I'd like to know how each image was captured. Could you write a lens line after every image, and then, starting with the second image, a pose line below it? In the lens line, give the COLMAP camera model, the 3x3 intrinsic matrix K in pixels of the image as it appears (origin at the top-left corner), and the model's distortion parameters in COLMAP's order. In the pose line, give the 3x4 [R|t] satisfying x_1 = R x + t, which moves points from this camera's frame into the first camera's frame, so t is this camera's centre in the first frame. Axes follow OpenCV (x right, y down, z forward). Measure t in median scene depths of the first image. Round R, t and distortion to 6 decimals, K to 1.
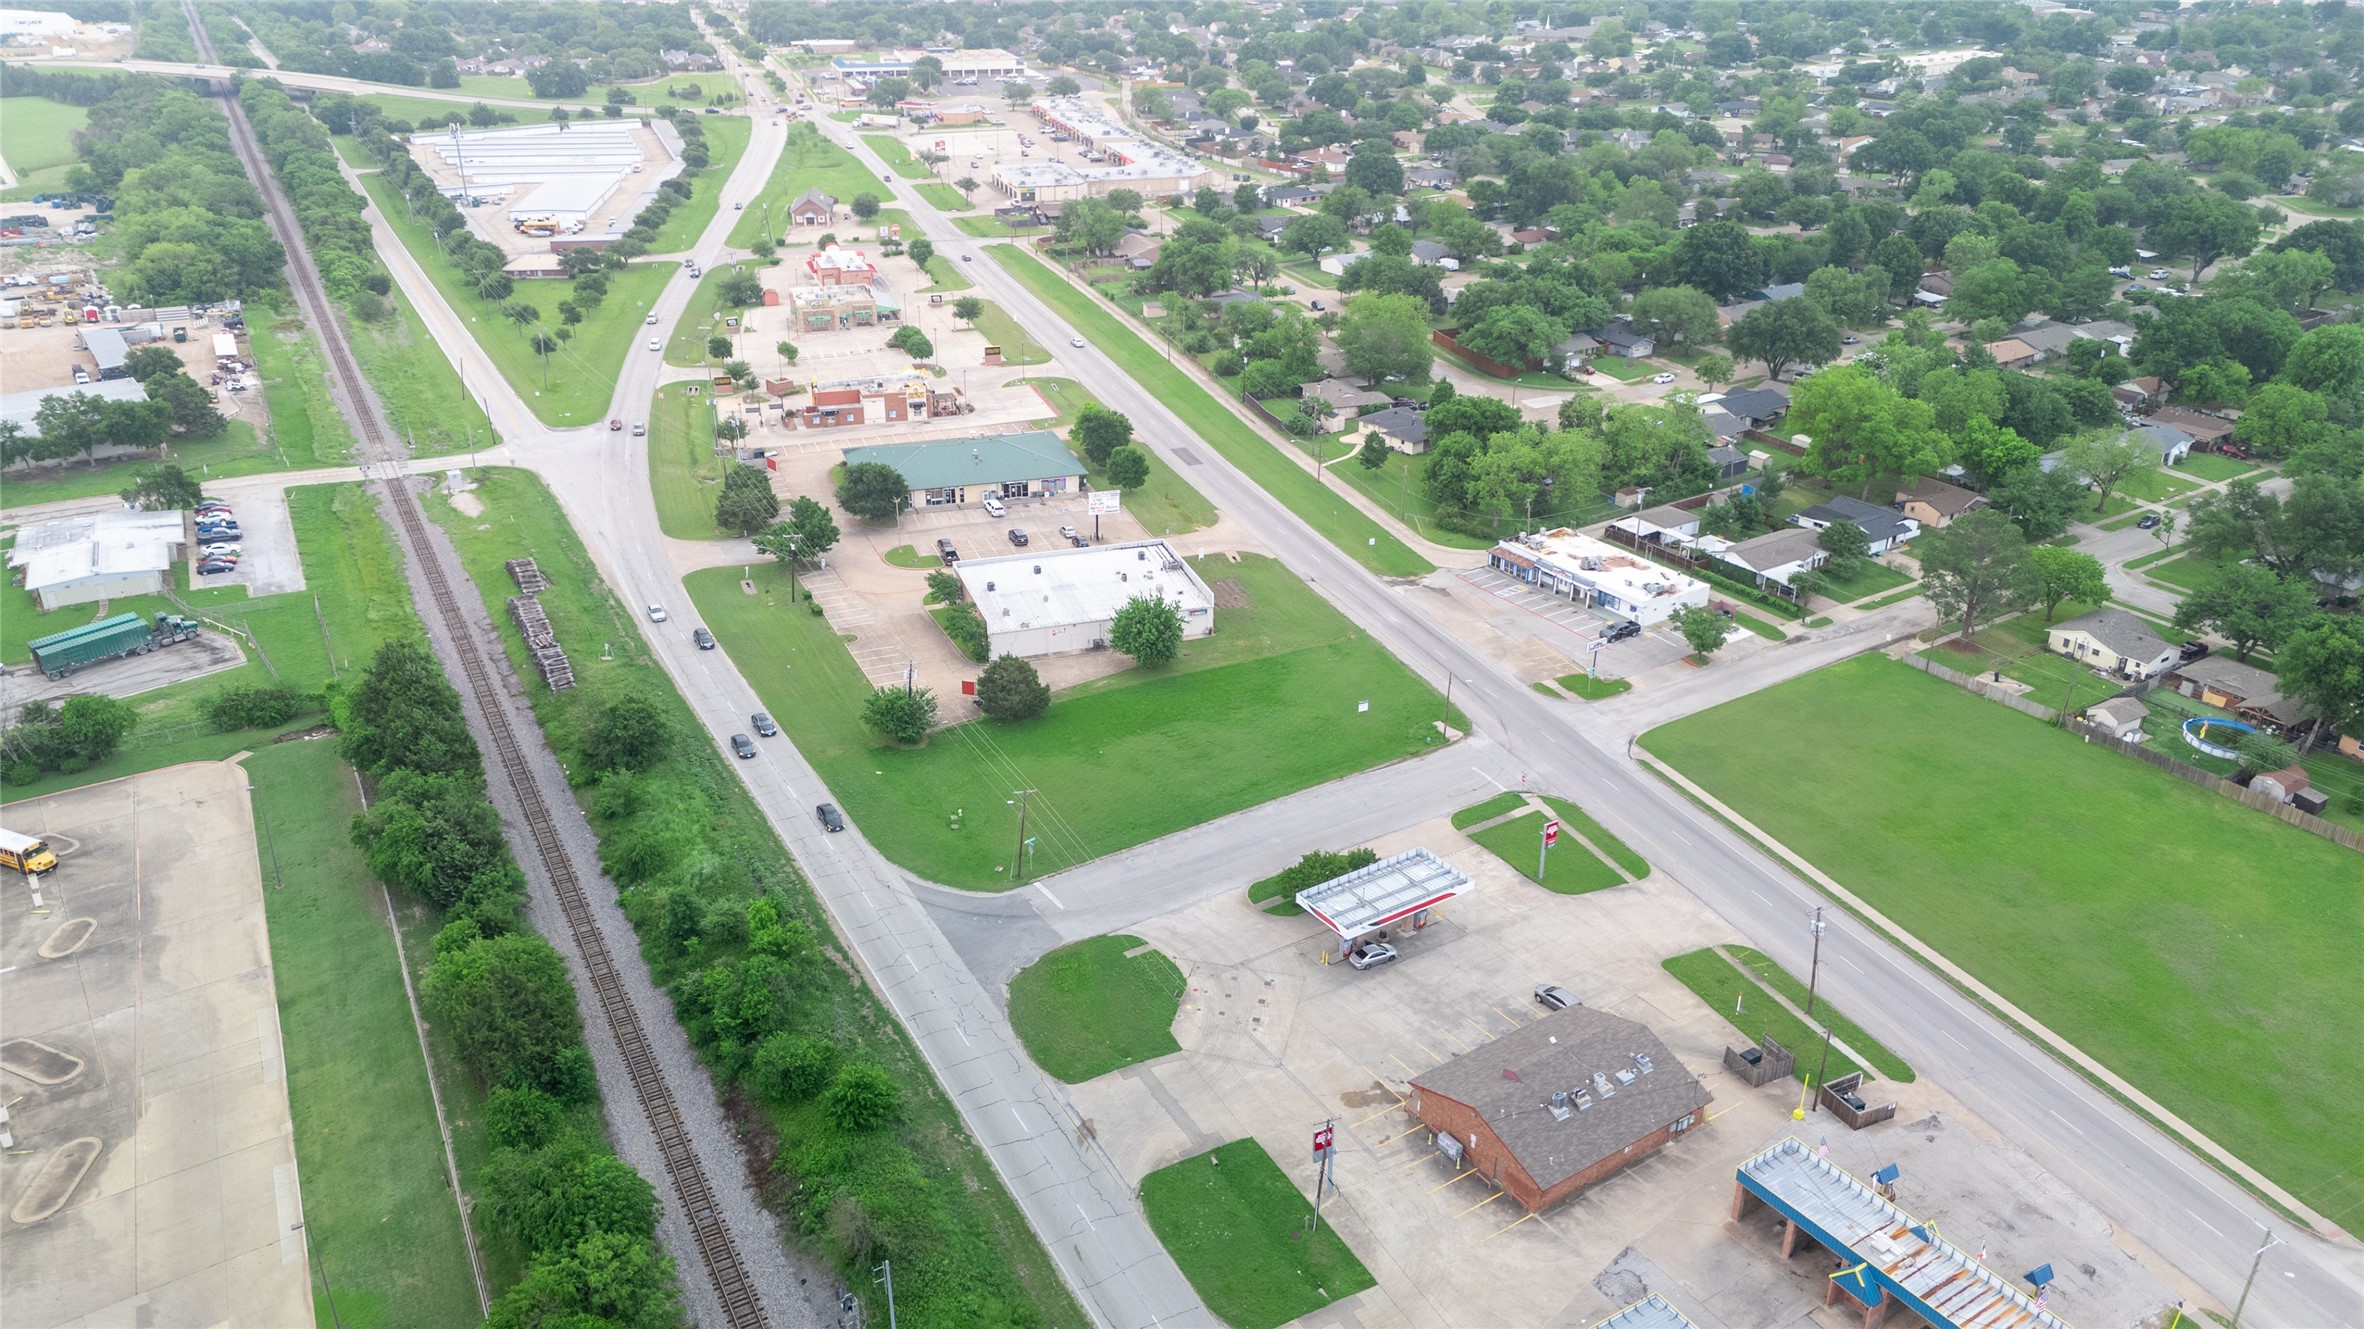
lens RADIAL K [[1748.8, 0, 1182.0], [0, 1748.8, 664.5], [0, 0, 1]] dist [0.079385, -0.057557]
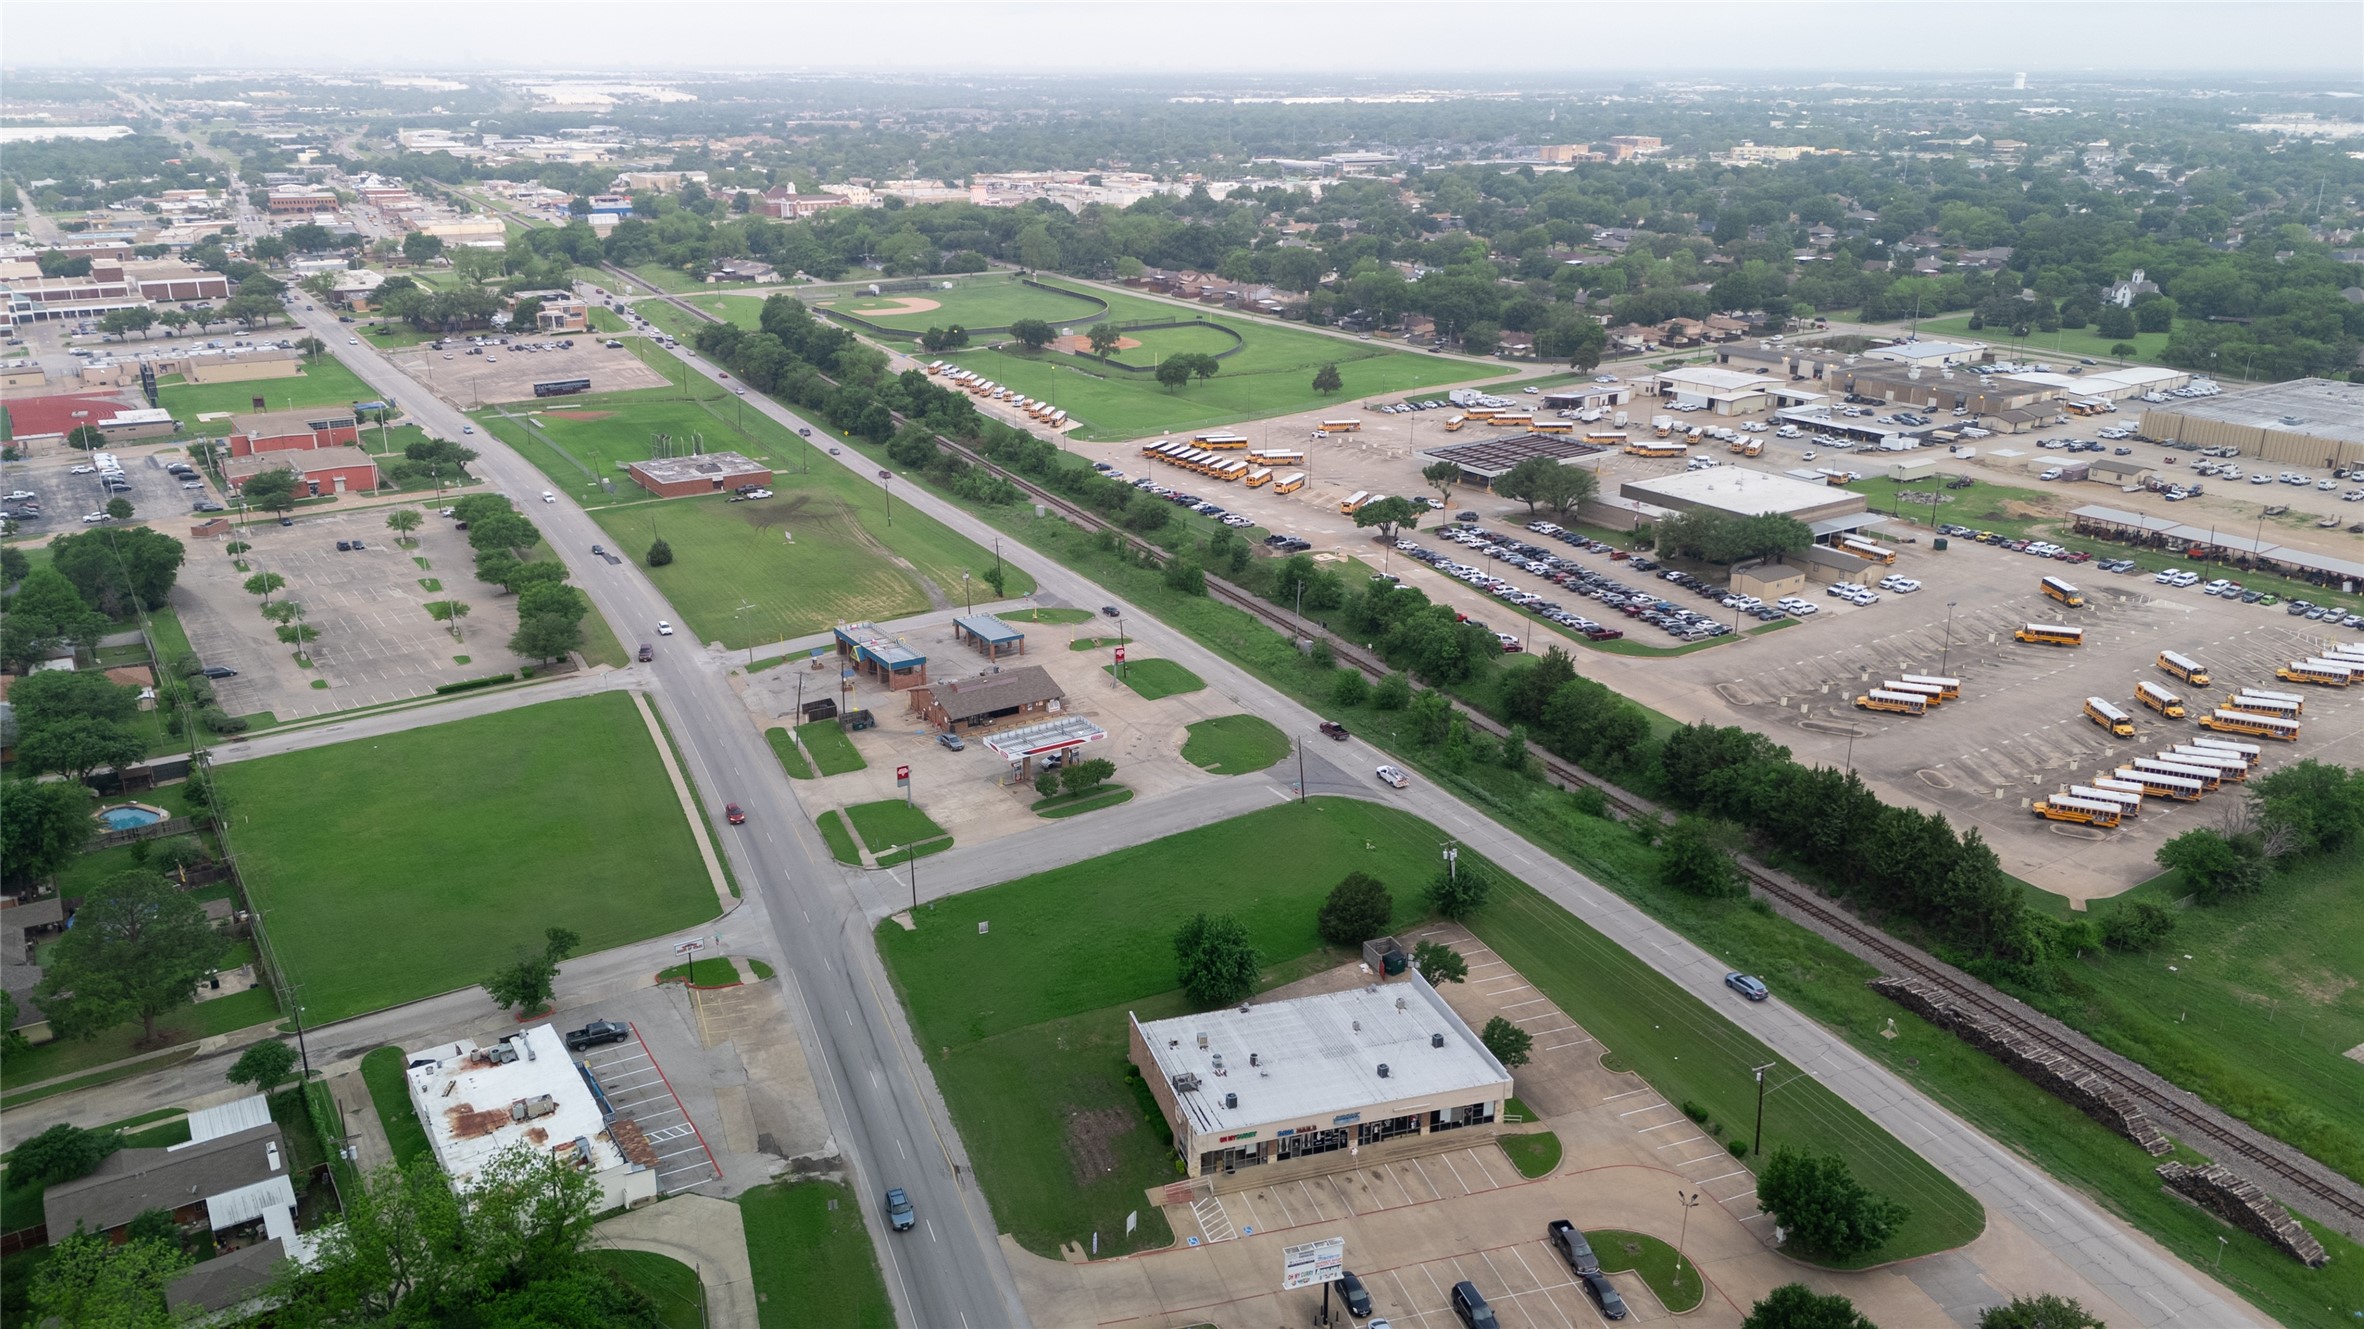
lens RADIAL K [[1748.8, 0, 1182.0], [0, 1748.8, 664.5], [0, 0, 1]] dist [0.079385, -0.057557]
pose [[-0.999864, -0.012264, 0.011019, -0.012091], [-0.001327, 0.726028, 0.687664, -0.754574], [-0.016434, 0.687555, -0.725946, 1.643238]]
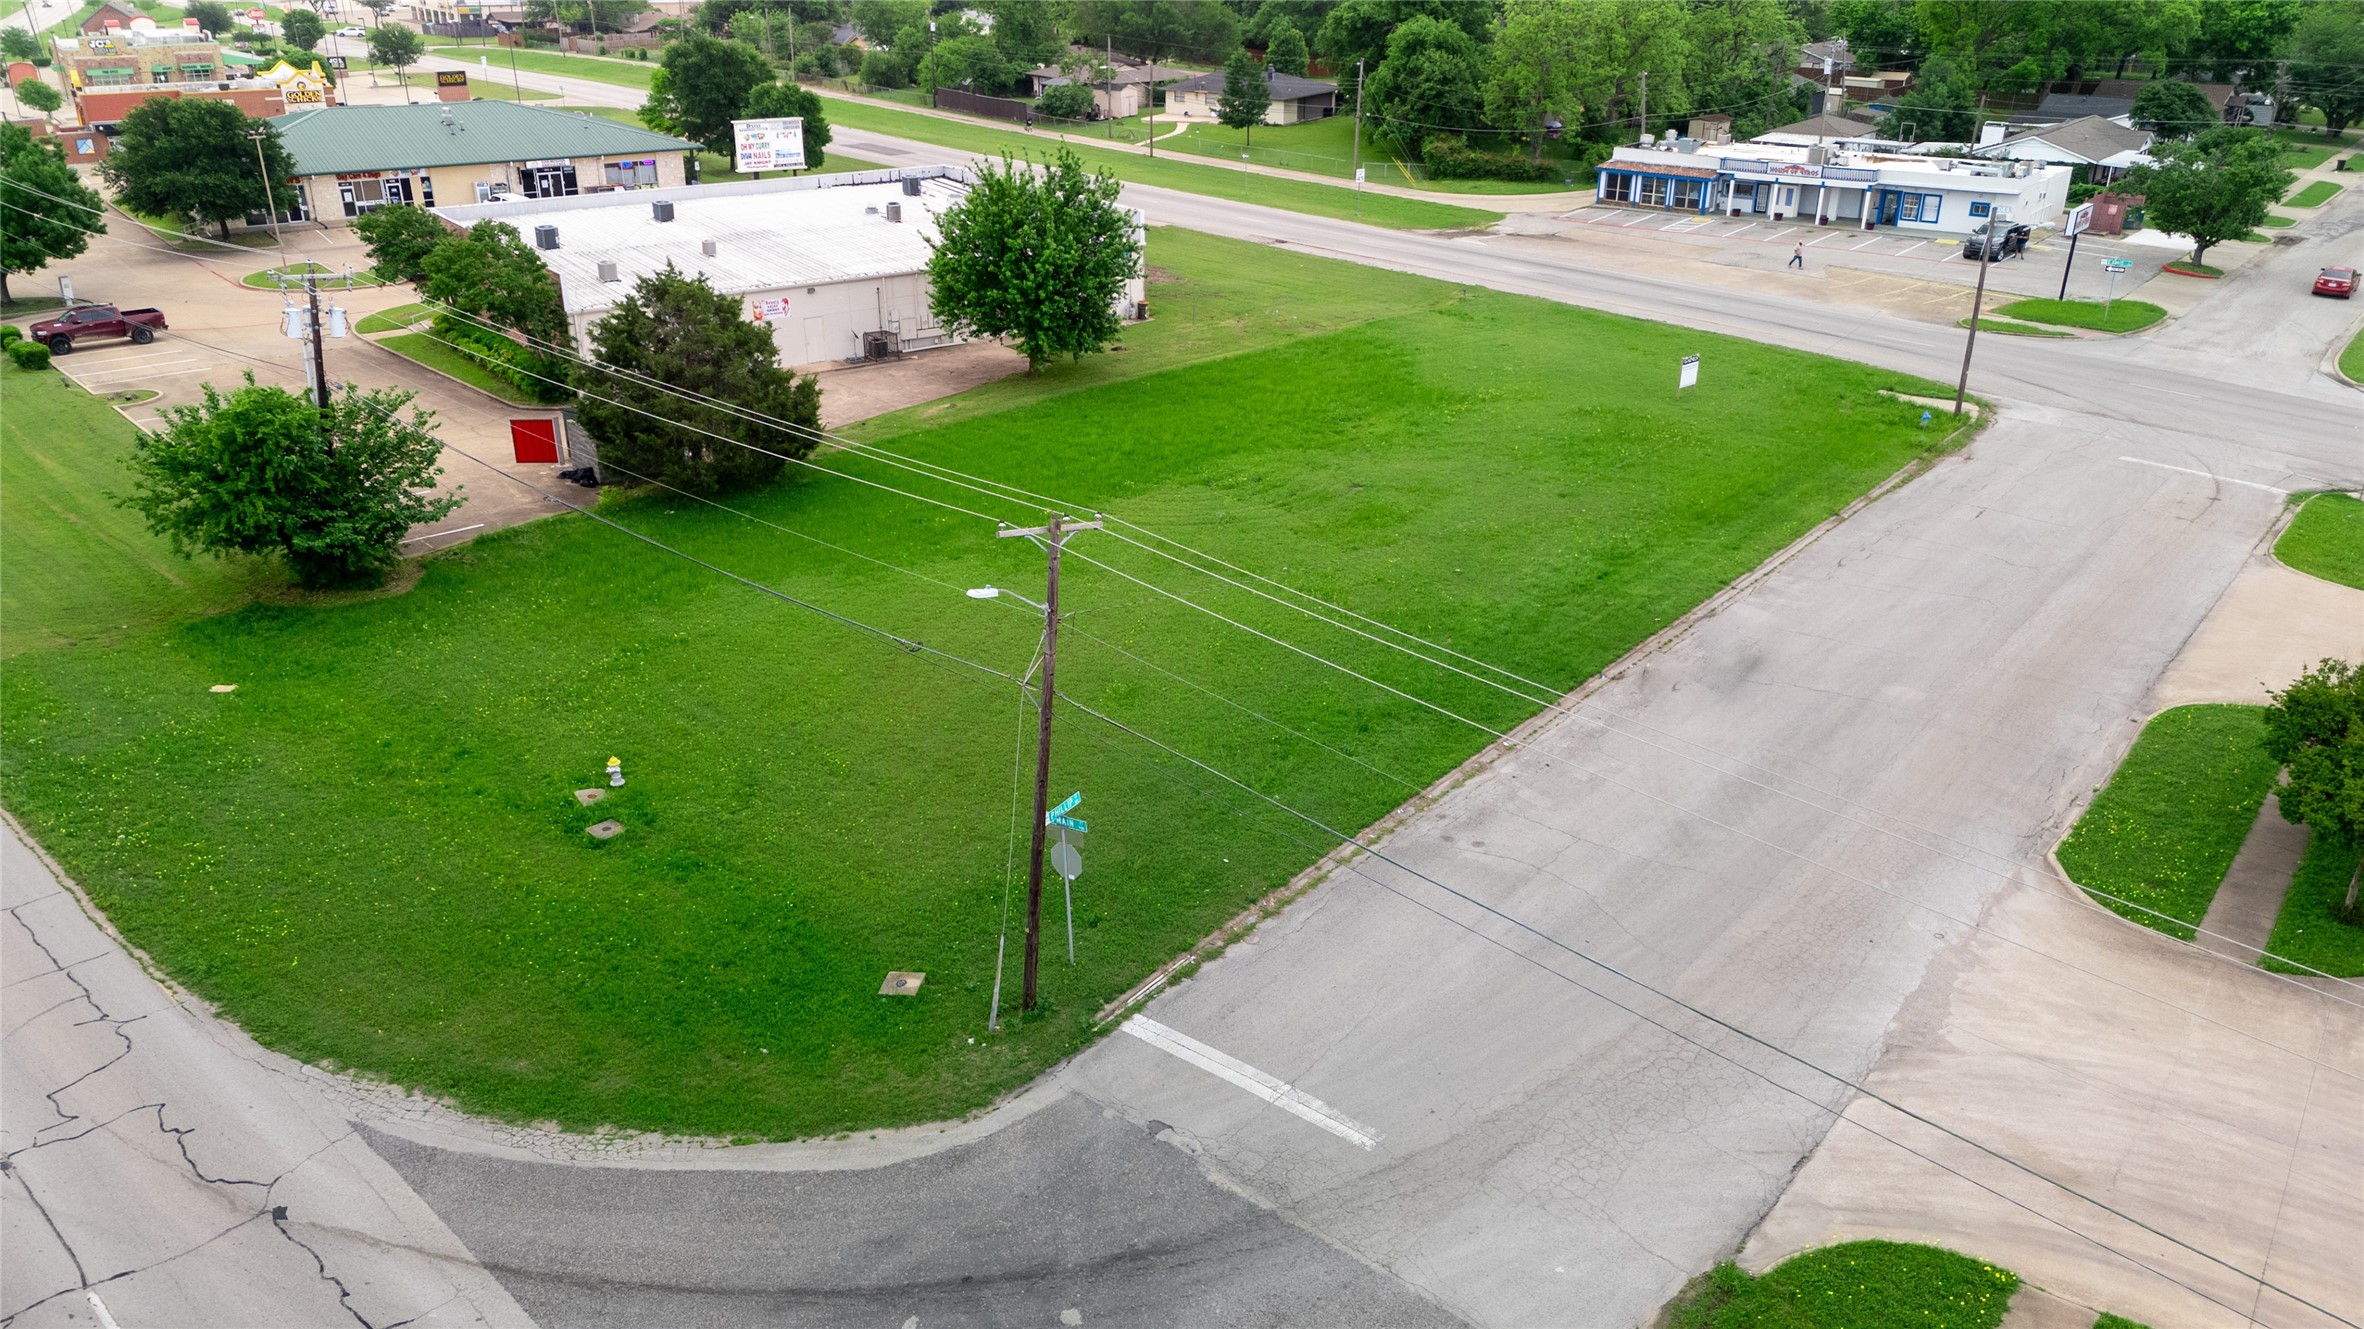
lens RADIAL K [[1748.8, 0, 1182.0], [0, 1748.8, 664.5], [0, 0, 1]] dist [0.079385, -0.057557]
pose [[0.955016, -0.123145, 0.269778, -0.107986], [0.129499, 0.991563, -0.005811, 0.075602], [-0.266786, 0.040486, 0.962905, 0.701272]]
